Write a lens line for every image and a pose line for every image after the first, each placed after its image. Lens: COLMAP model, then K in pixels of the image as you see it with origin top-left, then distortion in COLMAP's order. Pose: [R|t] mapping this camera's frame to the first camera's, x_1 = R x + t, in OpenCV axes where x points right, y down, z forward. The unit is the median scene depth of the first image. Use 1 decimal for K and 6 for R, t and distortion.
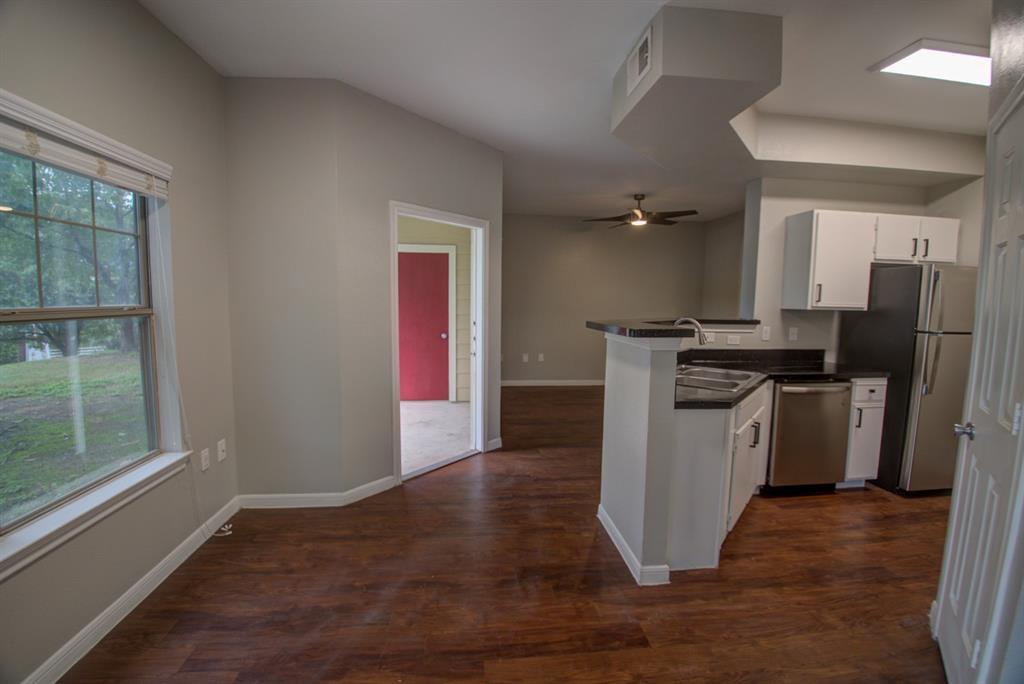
lens RADIAL K [[444.2, 0, 512.0], [0, 444.2, 342.0], [0, 0, 1]] dist [-0.025051, -0.008978]
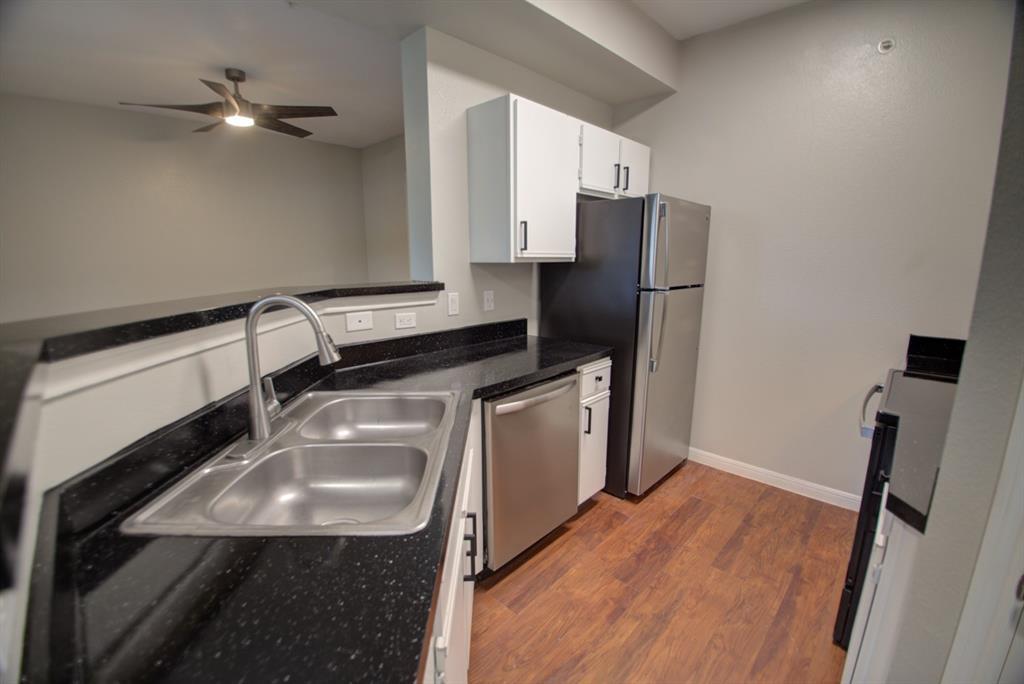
lens RADIAL K [[432.8, 0, 507.6], [0, 432.8, 349.6], [0, 0, 1]] dist [-0.038120, -0.000344]
pose [[0.773759, -0.148774, 0.615763, 0.271430], [0.075287, 0.986739, 0.143800, -0.040564], [-0.628991, -0.064907, 0.774699, 0.513210]]
